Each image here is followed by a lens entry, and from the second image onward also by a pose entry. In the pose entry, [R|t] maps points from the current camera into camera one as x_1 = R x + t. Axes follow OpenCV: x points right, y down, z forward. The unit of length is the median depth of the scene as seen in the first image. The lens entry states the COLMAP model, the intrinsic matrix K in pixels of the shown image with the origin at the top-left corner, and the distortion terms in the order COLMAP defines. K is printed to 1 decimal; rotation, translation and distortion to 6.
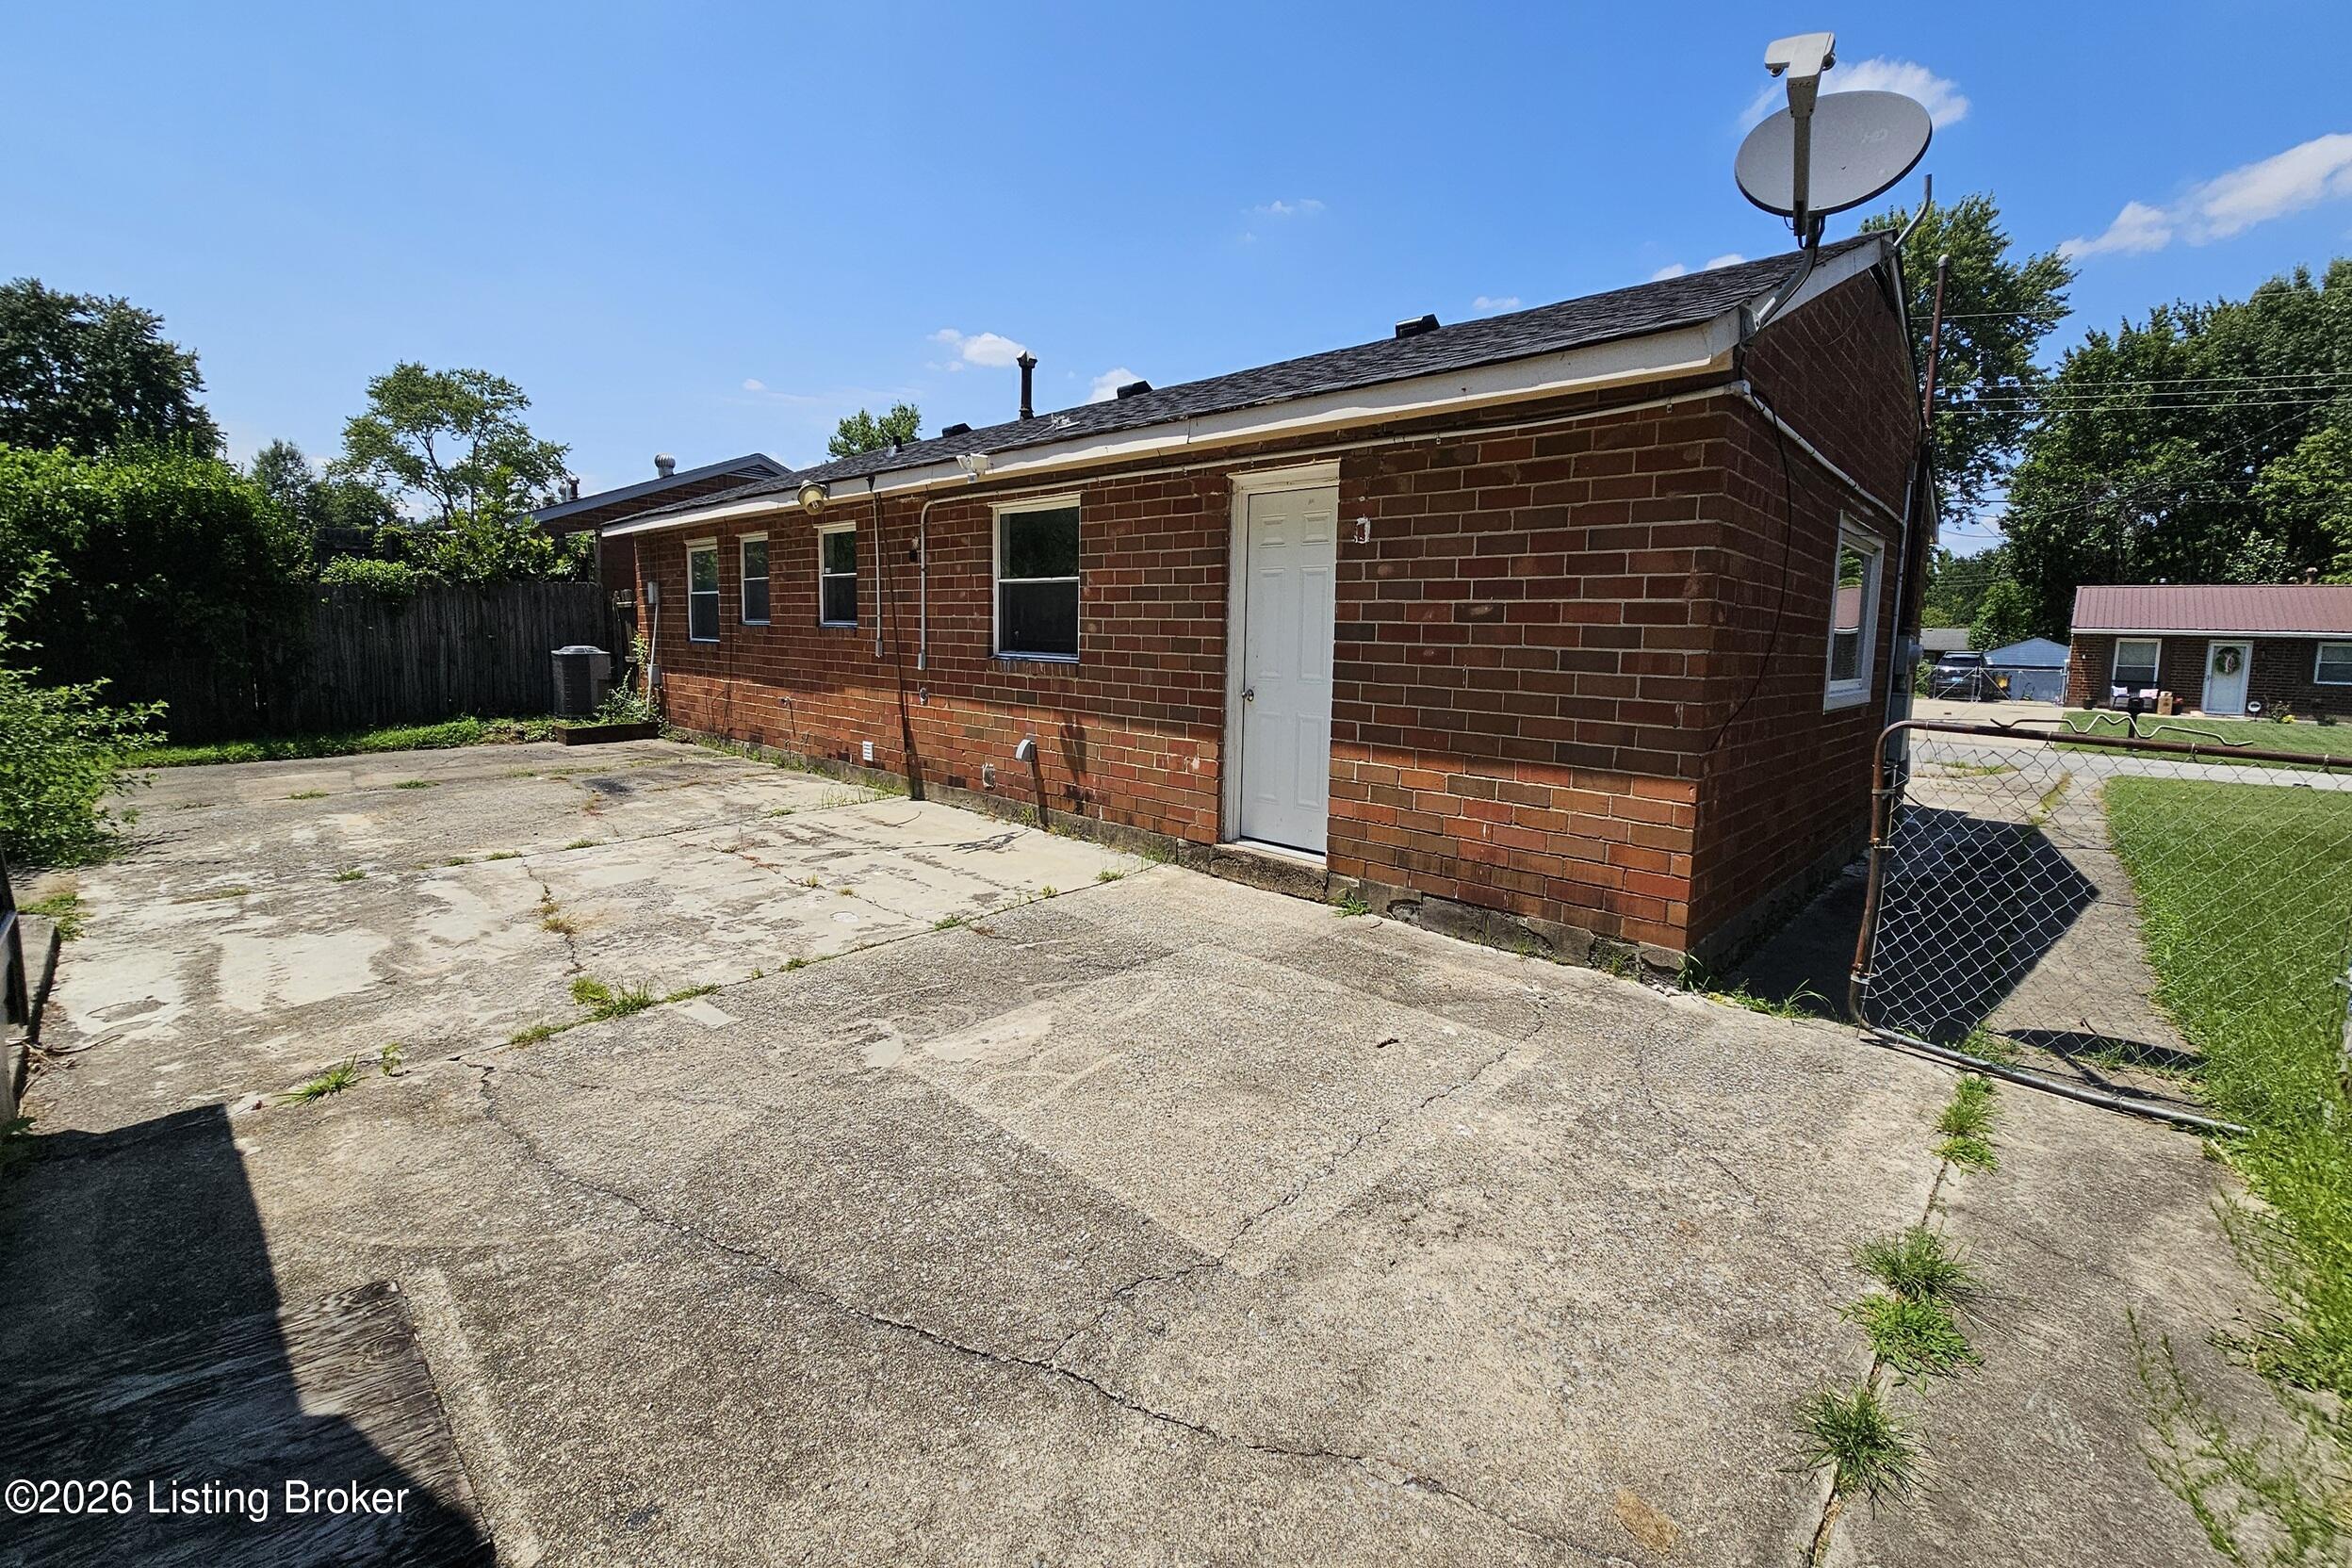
lens RADIAL K [[972.8, 0, 1167.2], [0, 972.8, 751.5], [0, 0, 1]] dist [0.002794, 0.000615]
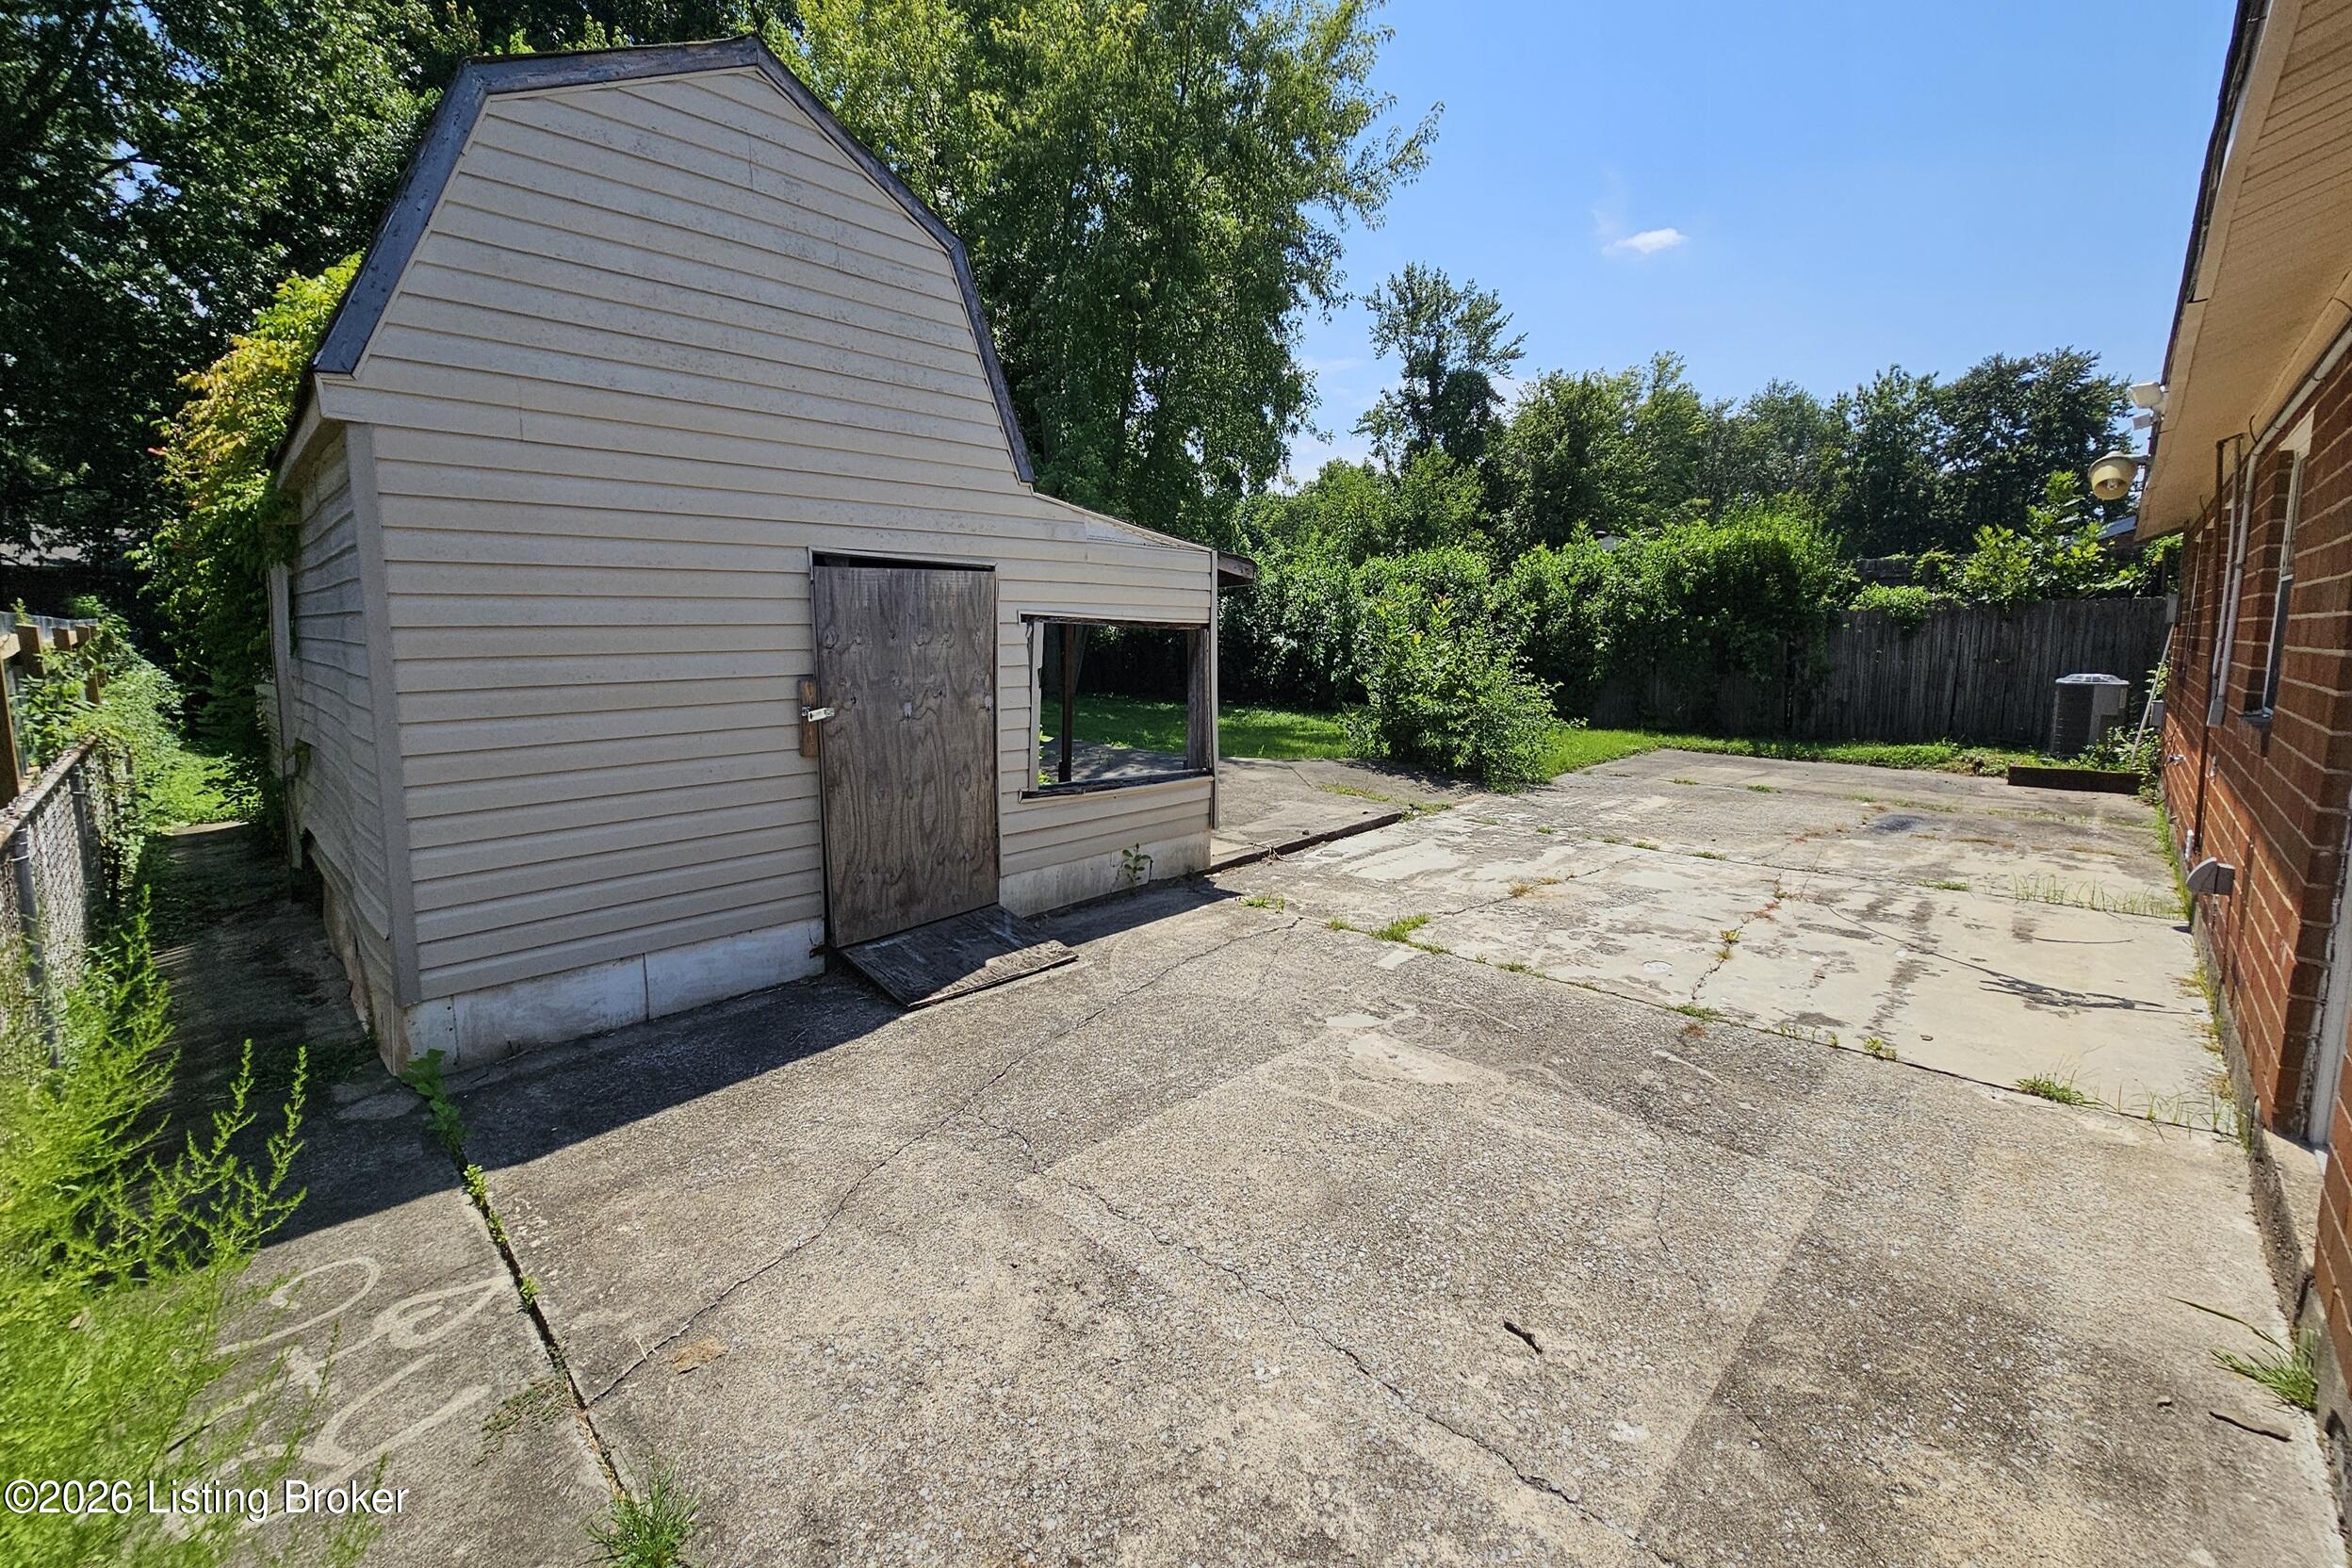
lens RADIAL K [[972.8, 0, 1192.8], [0, 972.8, 768.1], [0, 0, 1]] dist [0.002794, 0.000615]
pose [[-0.006128, 0.131152, -0.991343, 0.647222], [-0.134322, 0.982270, 0.130781, -0.089370], [0.990919, 0.133961, 0.011598, 0.596434]]
